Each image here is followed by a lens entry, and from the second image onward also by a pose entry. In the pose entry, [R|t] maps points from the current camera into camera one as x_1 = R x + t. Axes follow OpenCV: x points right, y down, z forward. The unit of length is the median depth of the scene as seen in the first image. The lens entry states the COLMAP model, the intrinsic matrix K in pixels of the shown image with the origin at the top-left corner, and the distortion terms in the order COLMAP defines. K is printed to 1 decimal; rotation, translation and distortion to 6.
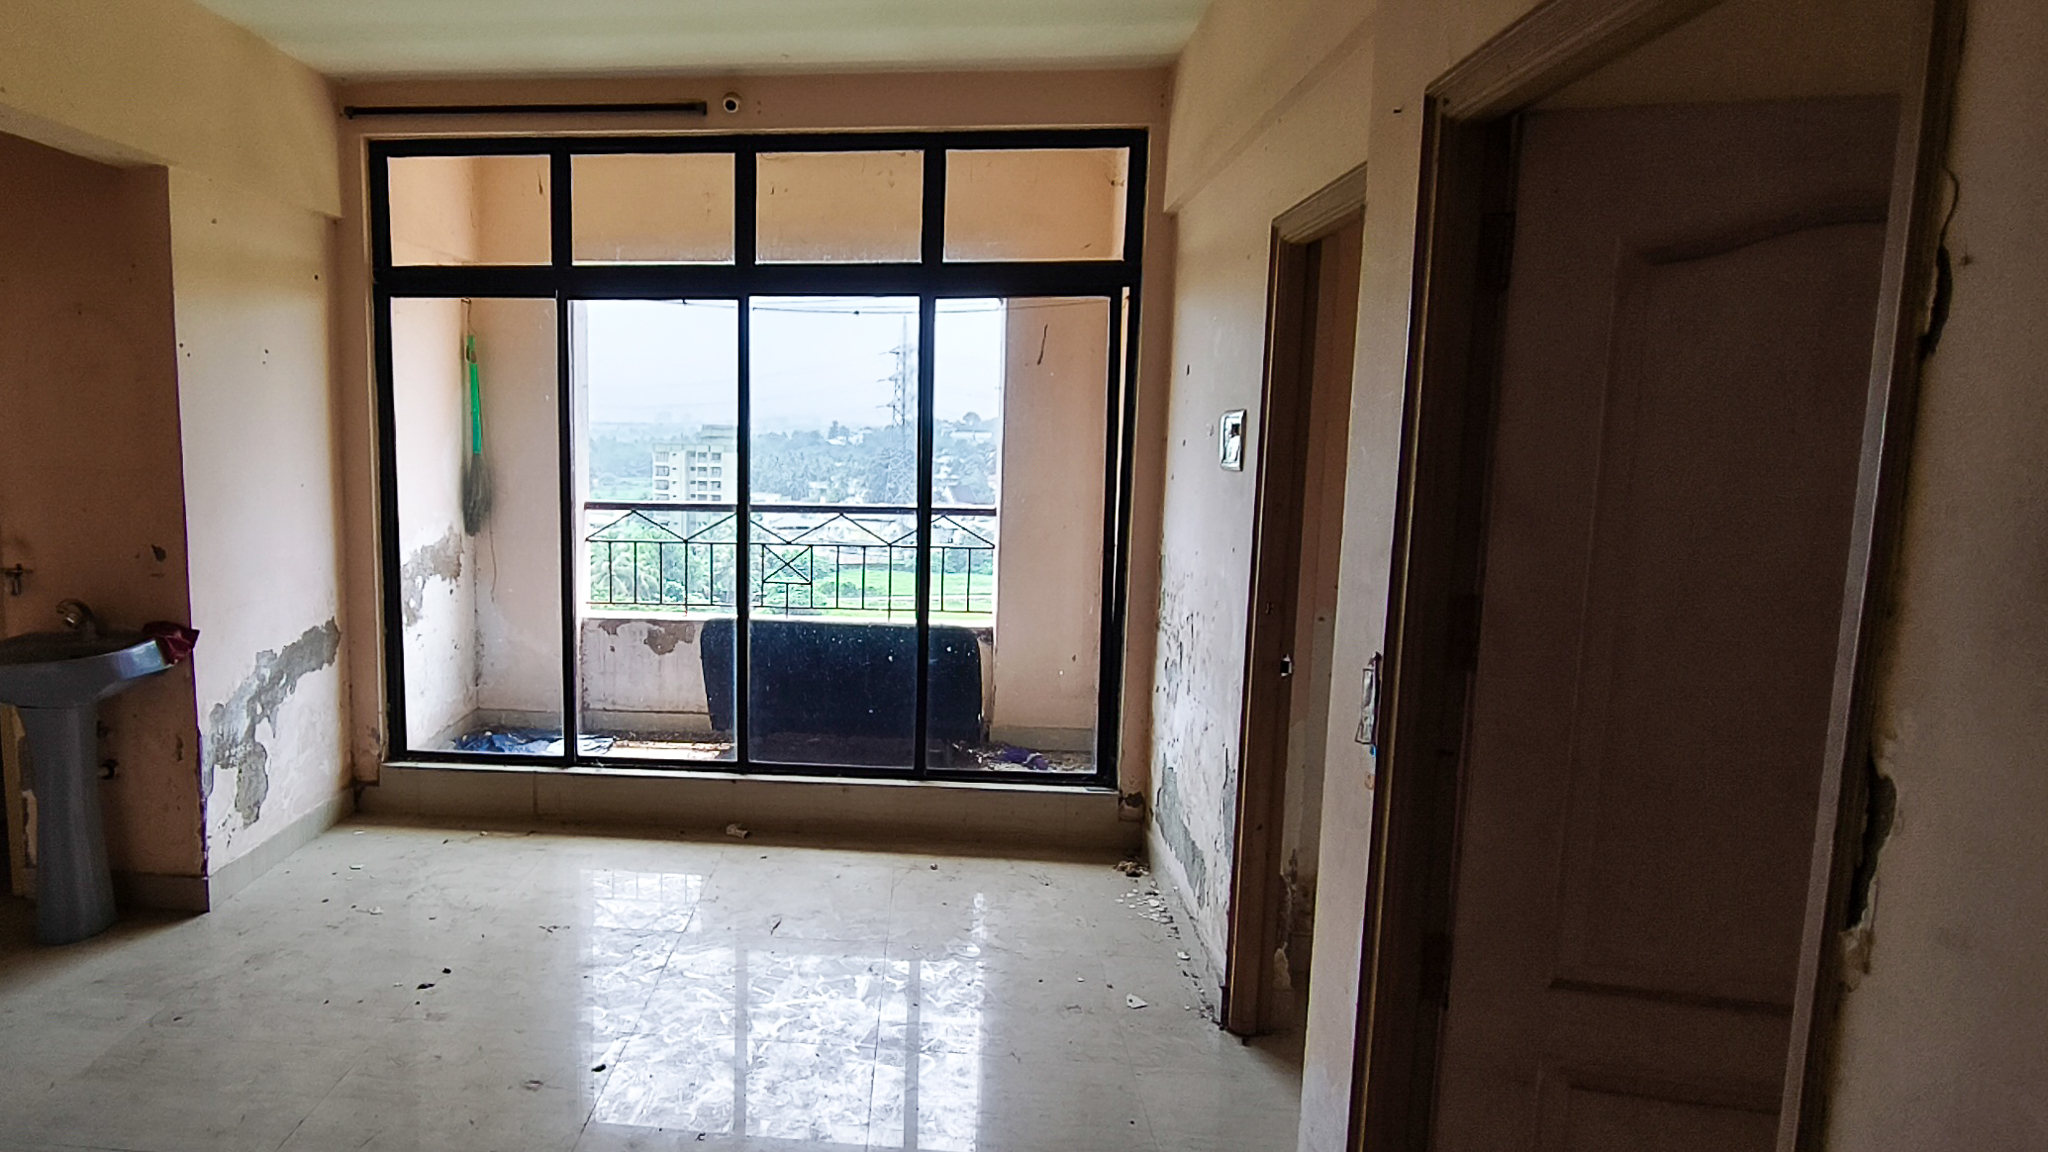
lens RADIAL K [[1210.6, 0, 822.6], [0, 1210.6, 577.1], [0, 0, 1]] dist [-0.005853, 0.000719]
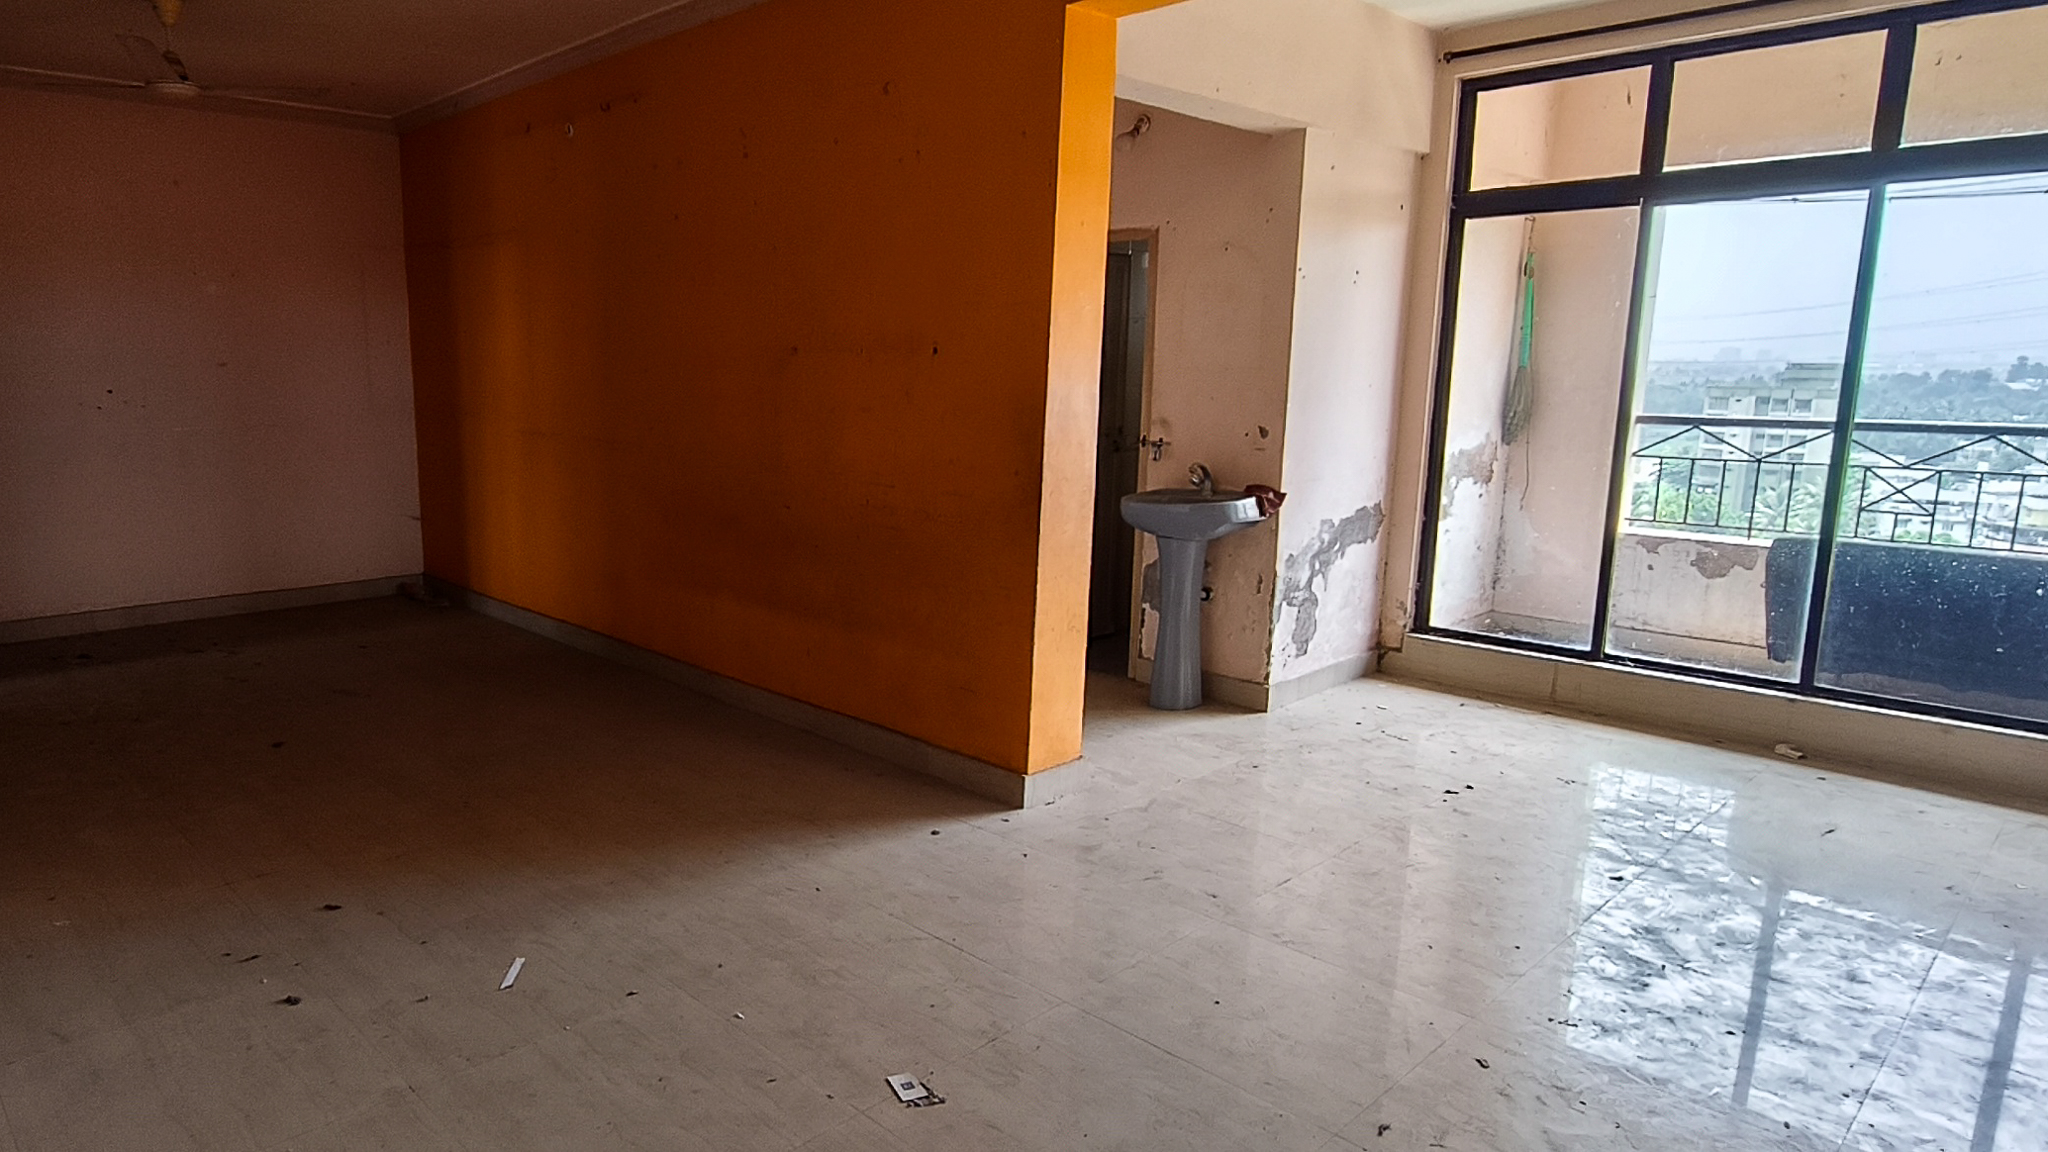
lens RADIAL K [[1210.6, 0, 822.6], [0, 1210.6, 577.1], [0, 0, 1]] dist [-0.005853, 0.000719]
pose [[0.721337, 0.110653, -0.683687, 0.016065], [-0.078307, 0.993855, 0.078233, 0.058611], [0.688143, -0.002895, 0.725569, -0.229623]]
